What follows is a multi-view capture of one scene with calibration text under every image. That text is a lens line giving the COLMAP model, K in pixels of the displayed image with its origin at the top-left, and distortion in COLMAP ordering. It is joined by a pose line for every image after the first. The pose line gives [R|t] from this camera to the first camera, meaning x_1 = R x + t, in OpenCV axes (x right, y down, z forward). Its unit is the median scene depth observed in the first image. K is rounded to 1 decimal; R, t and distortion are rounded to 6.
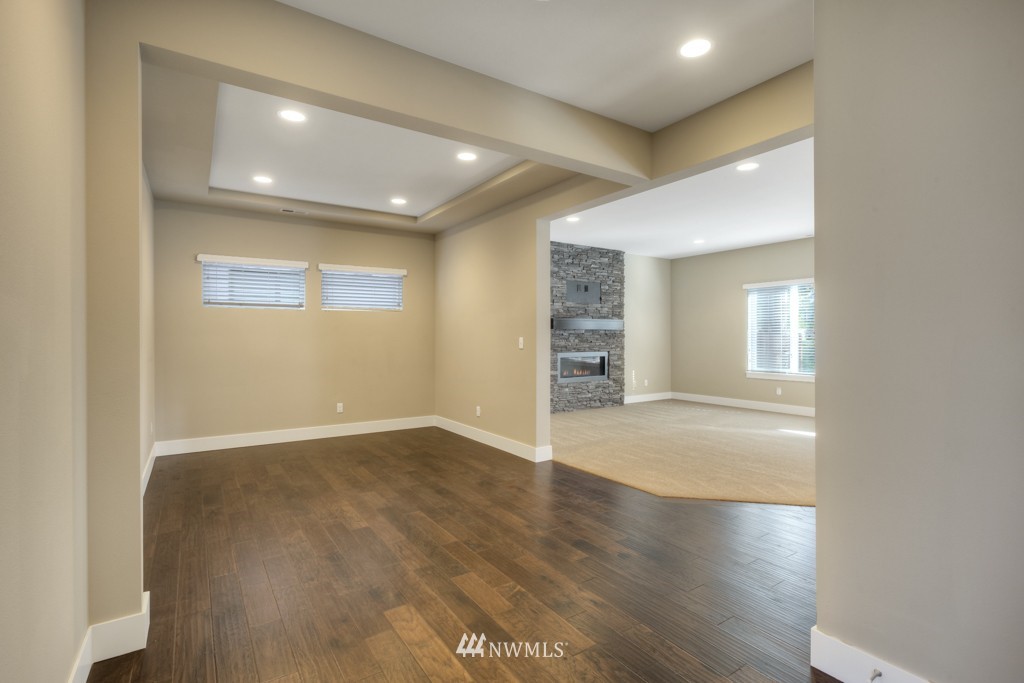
lens RADIAL K [[490.4, 0, 529.3], [0, 490.4, 331.9], [0, 0, 1]] dist [-0.002232, 0.000686]
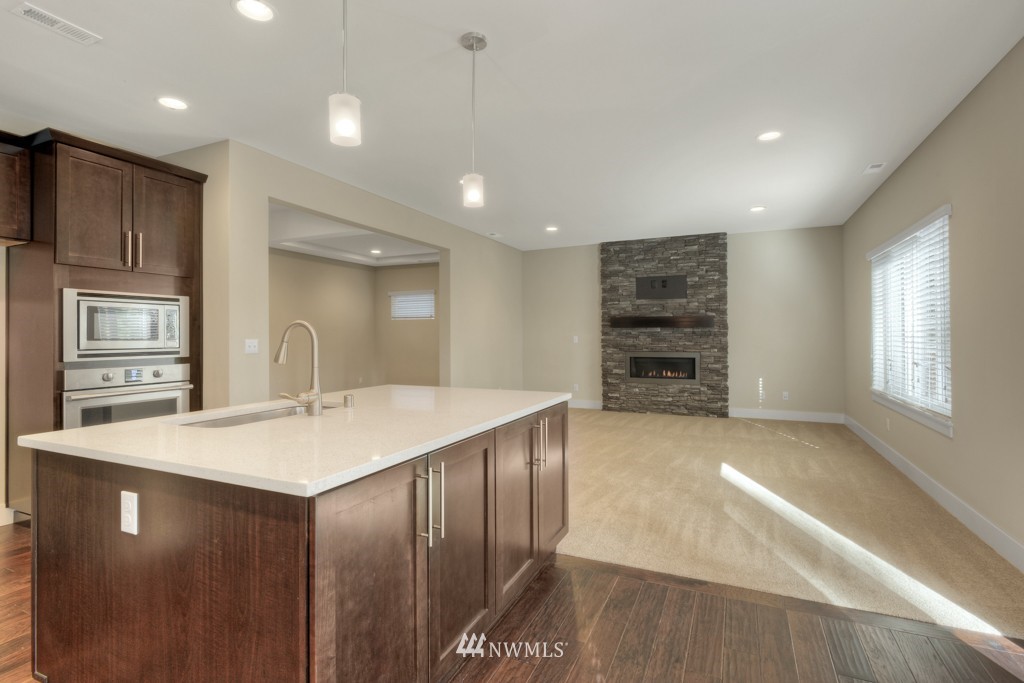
lens RADIAL K [[490.4, 0, 512.4], [0, 490.4, 334.2], [0, 0, 1]] dist [-0.002232, 0.000686]
pose [[0.523713, -0.001867, -0.851893, 0.749175], [0.009482, 0.999948, 0.003637, 0.001226], [0.851842, -0.009983, 0.523704, 0.269347]]
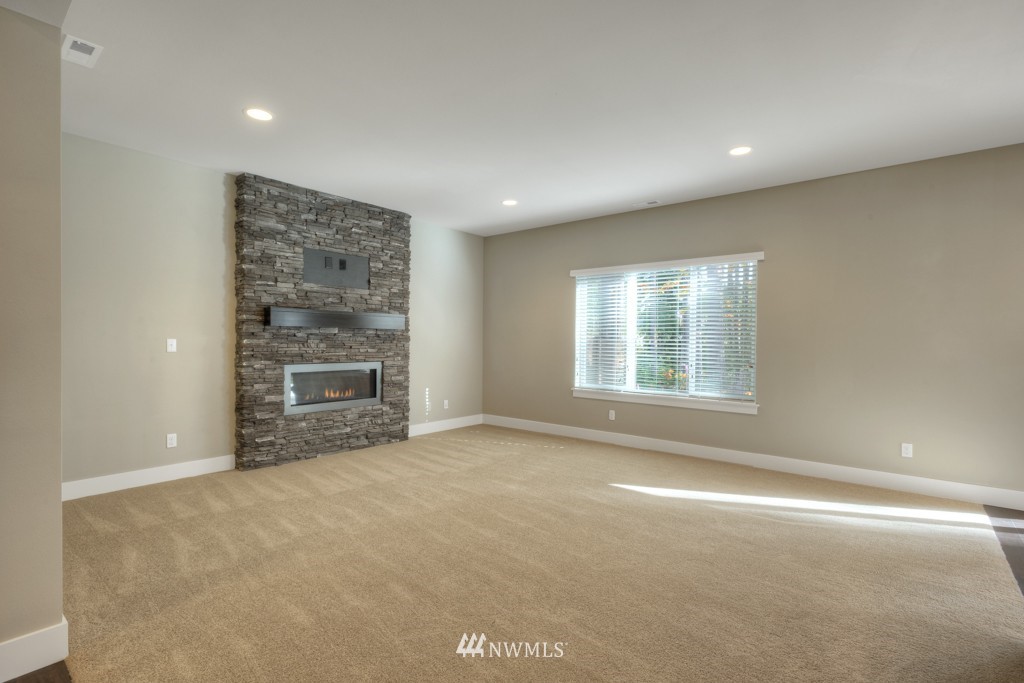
lens RADIAL K [[490.4, 0, 530.2], [0, 490.4, 345.7], [0, 0, 1]] dist [-0.002232, 0.000686]
pose [[0.955182, 0.006877, 0.295939, 0.160642], [-0.012882, 0.999749, 0.018347, 0.003261], [-0.295738, -0.021337, 0.955031, 0.311460]]
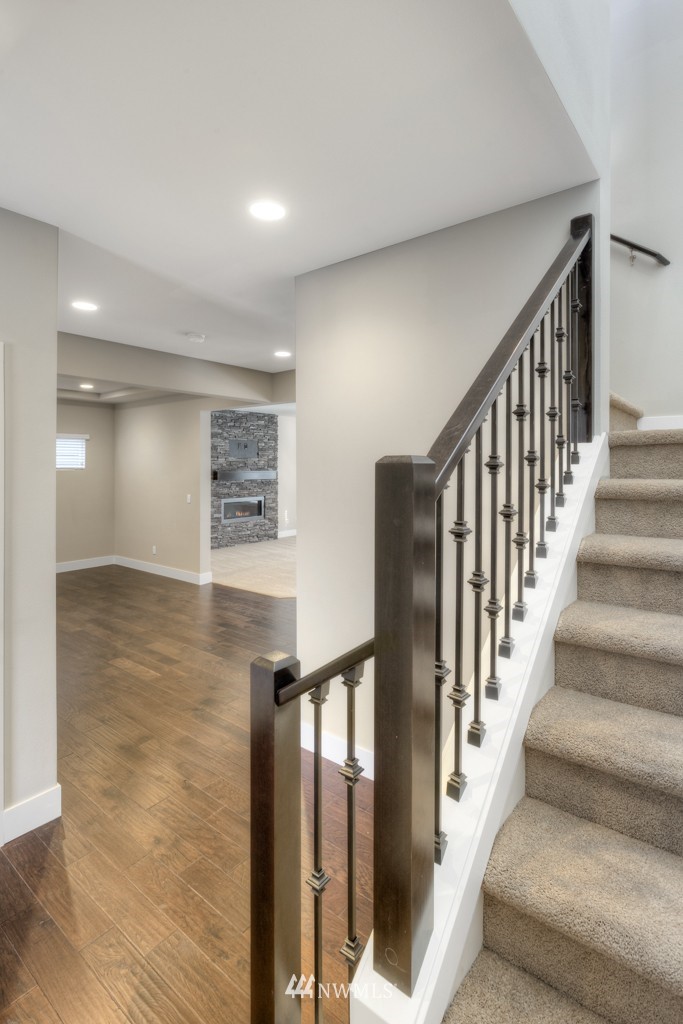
lens RADIAL K [[490.4, 0, 350.7], [0, 490.4, 461.4], [0, 0, 1]] dist [-0.002232, 0.000686]
pose [[0.957249, 0.000291, 0.289264, 0.011597], [0.001095, 0.999989, -0.004631, -0.043169], [-0.289262, 0.004750, 0.957238, -0.256852]]
